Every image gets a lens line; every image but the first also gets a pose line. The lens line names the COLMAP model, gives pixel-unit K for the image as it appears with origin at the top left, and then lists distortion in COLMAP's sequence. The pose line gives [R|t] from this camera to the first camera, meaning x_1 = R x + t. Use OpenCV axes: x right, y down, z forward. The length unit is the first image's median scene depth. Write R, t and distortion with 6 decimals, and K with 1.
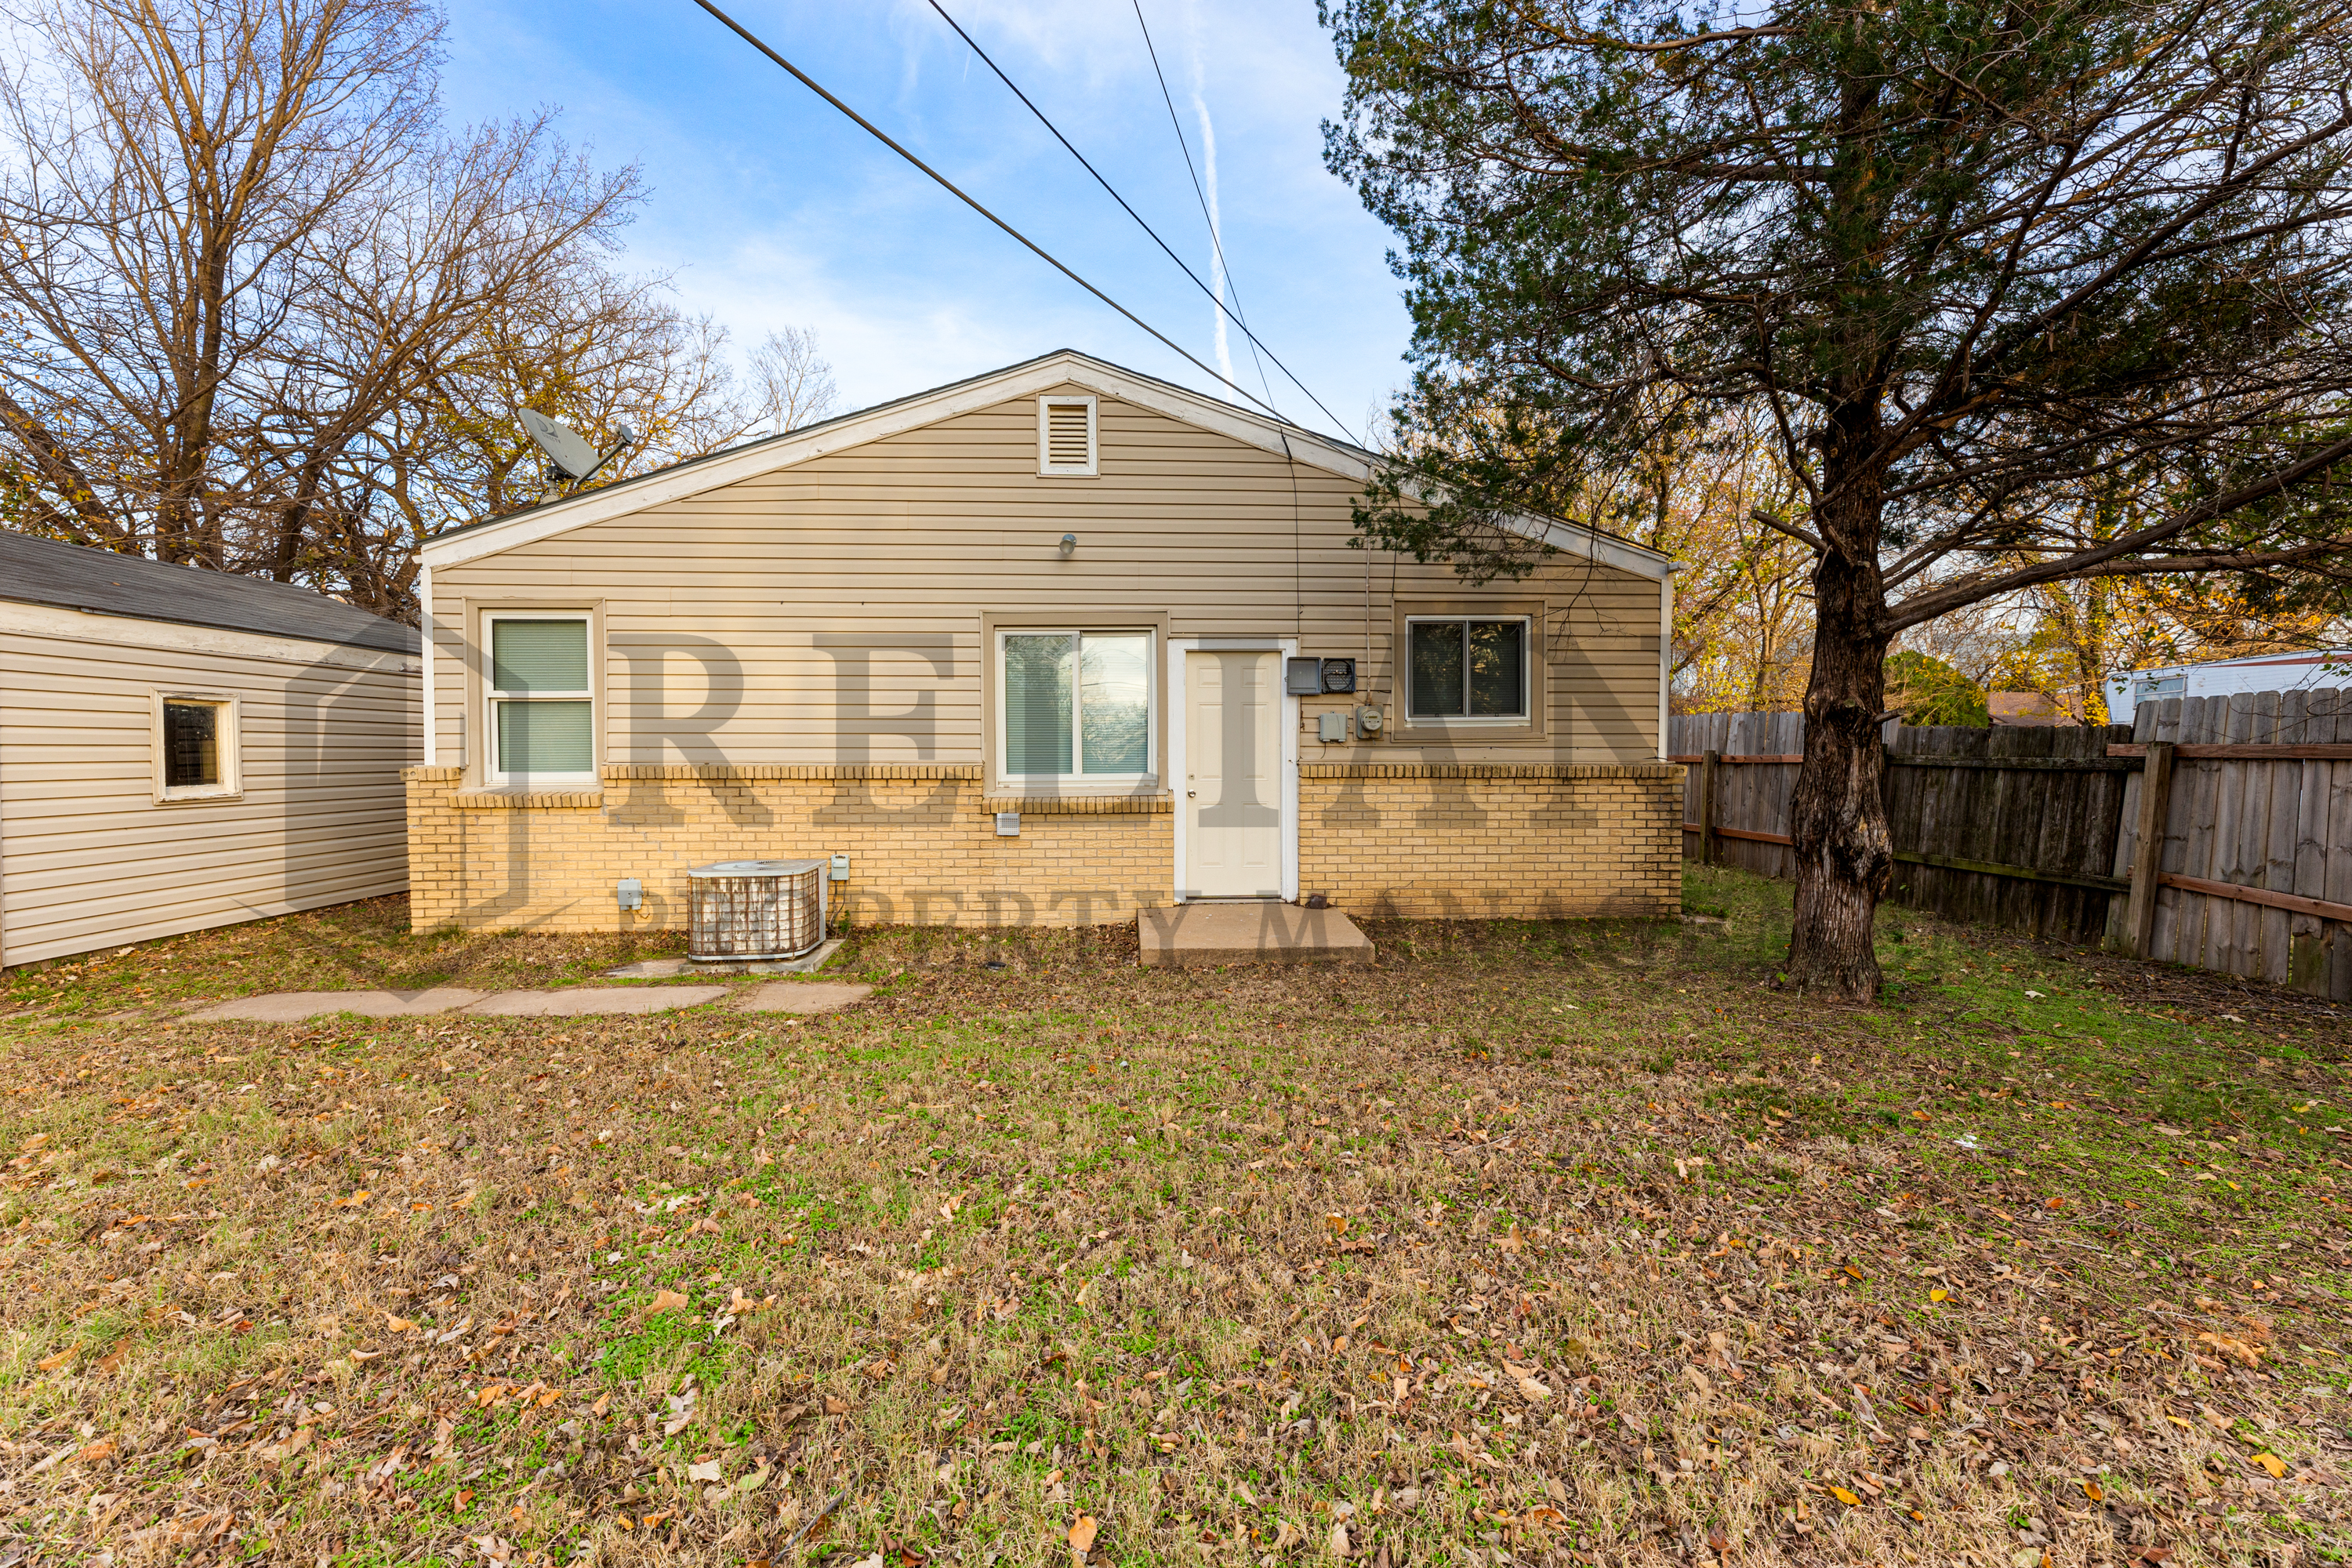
lens RADIAL K [[944.3, 0, 1167.0], [0, 944.3, 778.9], [0, 0, 1]] dist [0.001662, 0.000182]
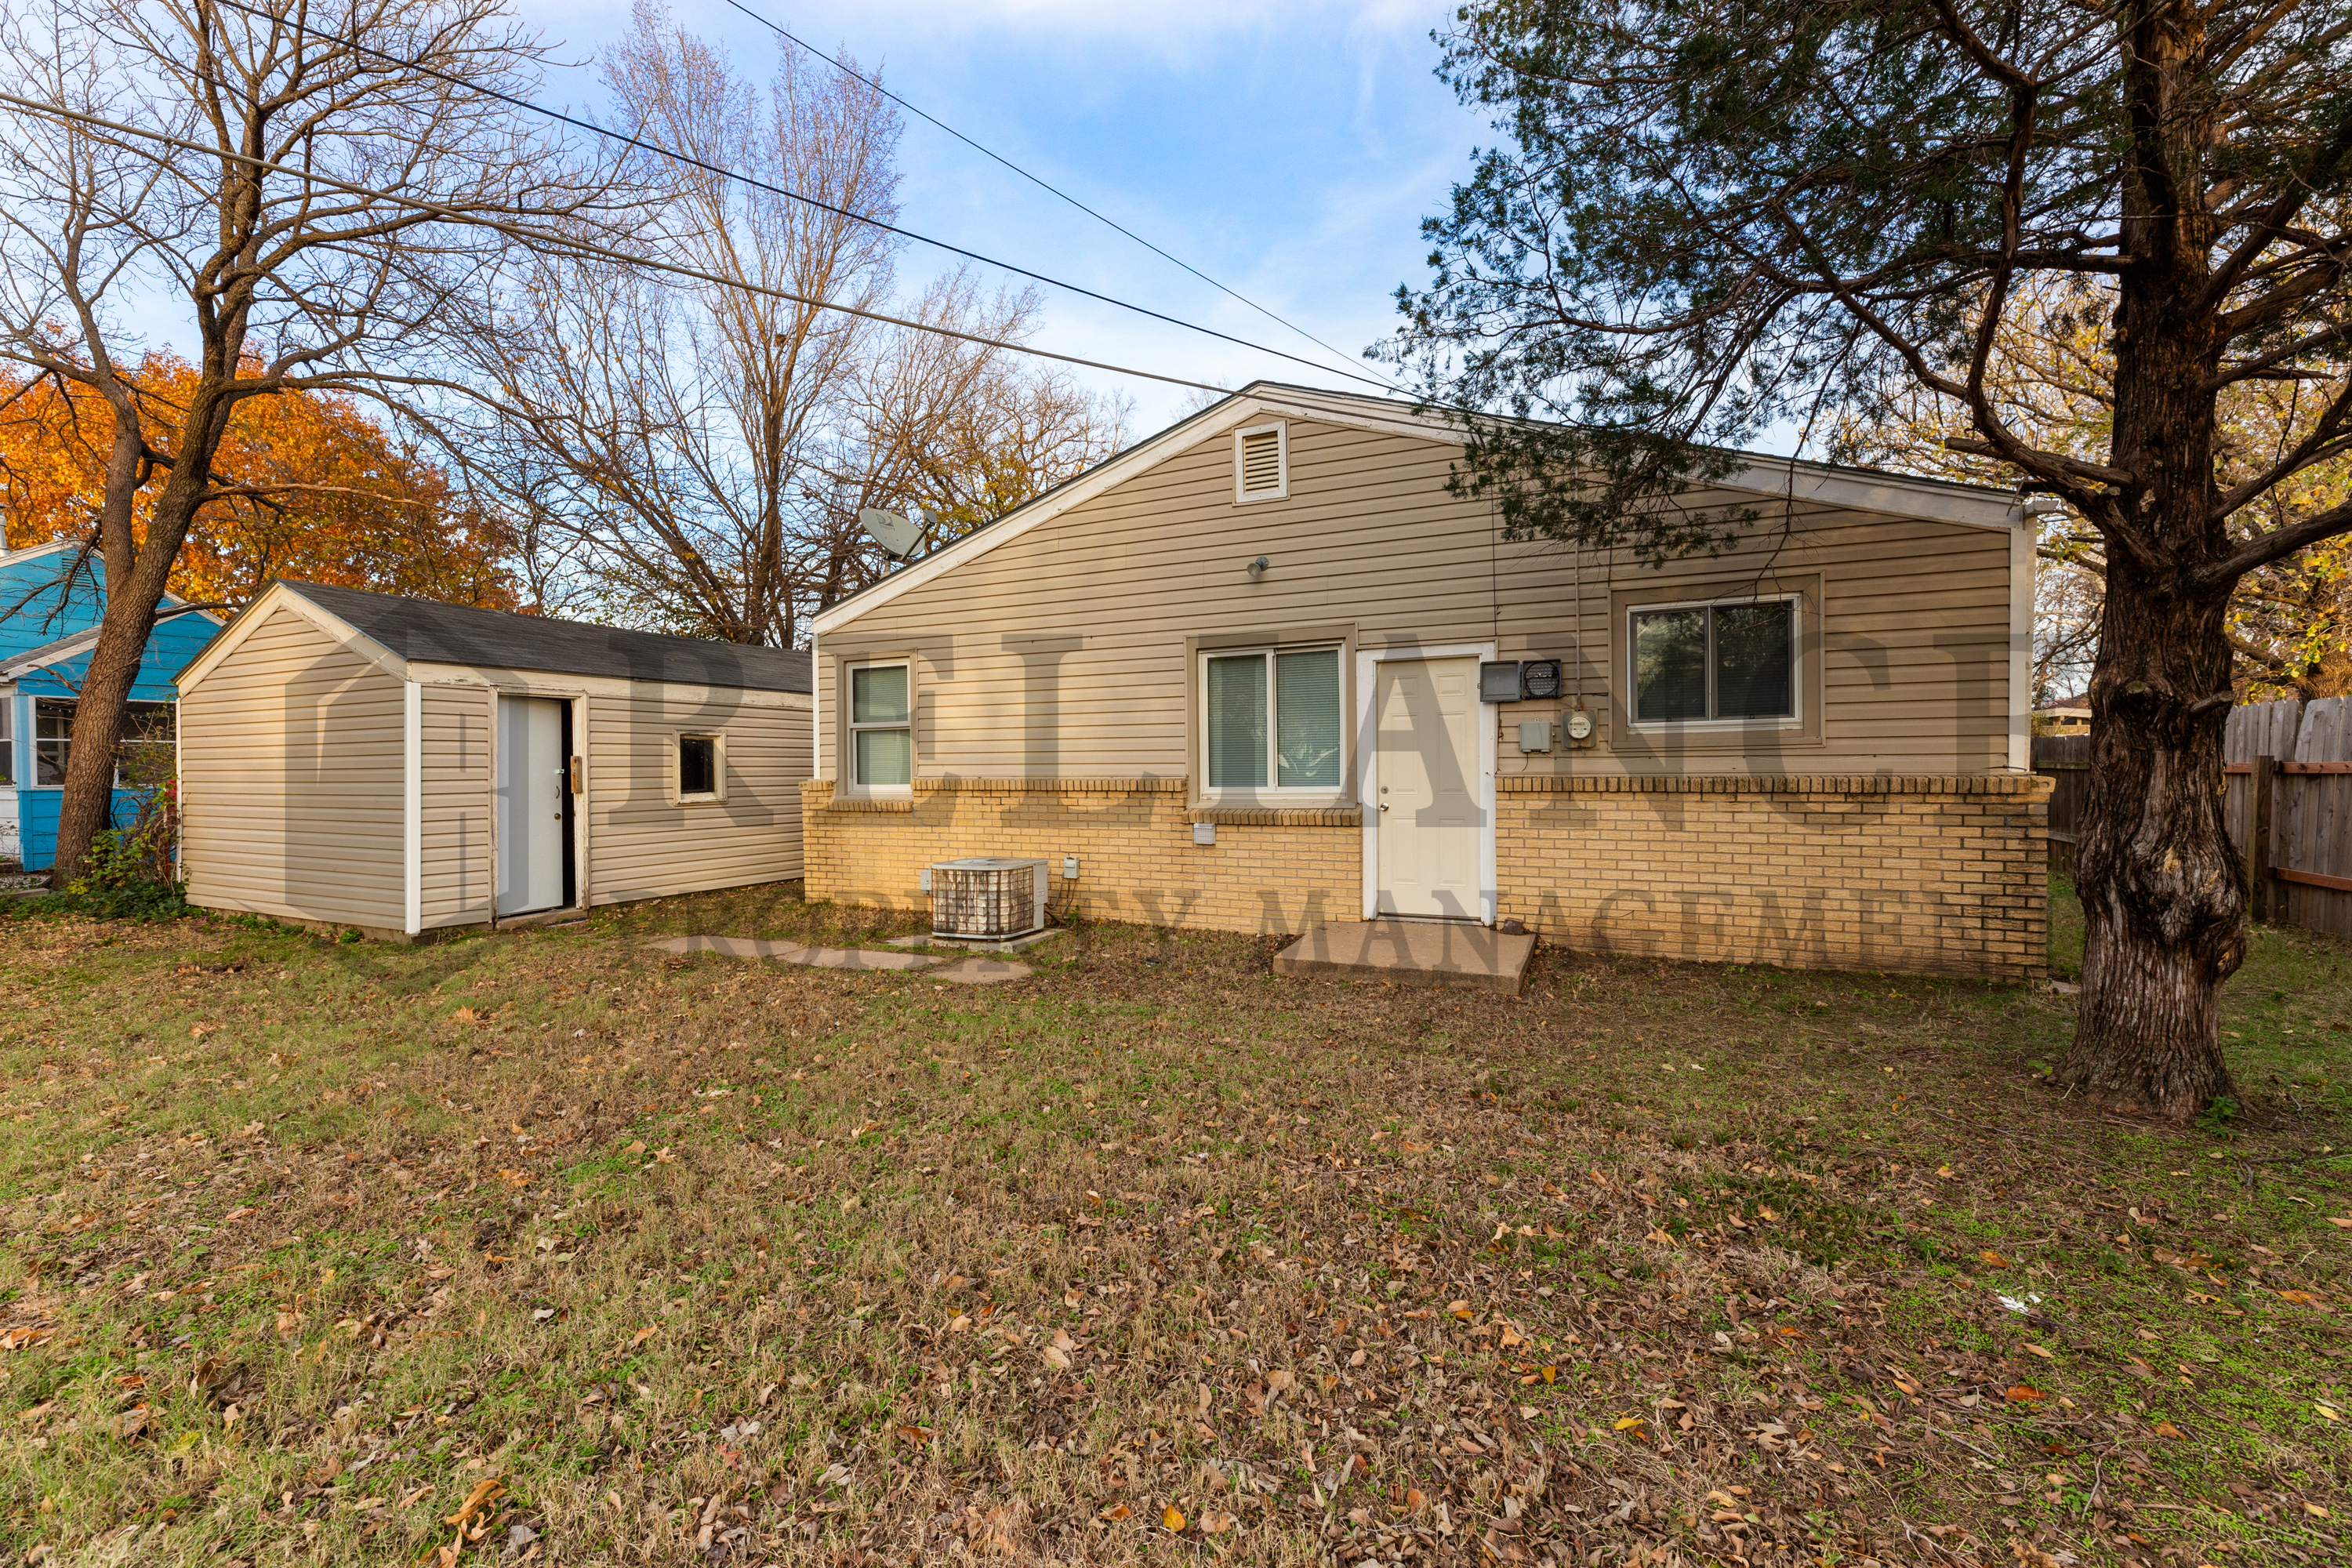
lens RADIAL K [[944.3, 0, 1162.7], [0, 944.3, 780.8], [0, 0, 1]] dist [0.001662, 0.000182]
pose [[0.885169, -0.000468, -0.465269, 0.290251], [-0.005827, 0.999910, -0.012092, 0.001495], [0.465233, 0.013415, 0.885087, 0.029781]]
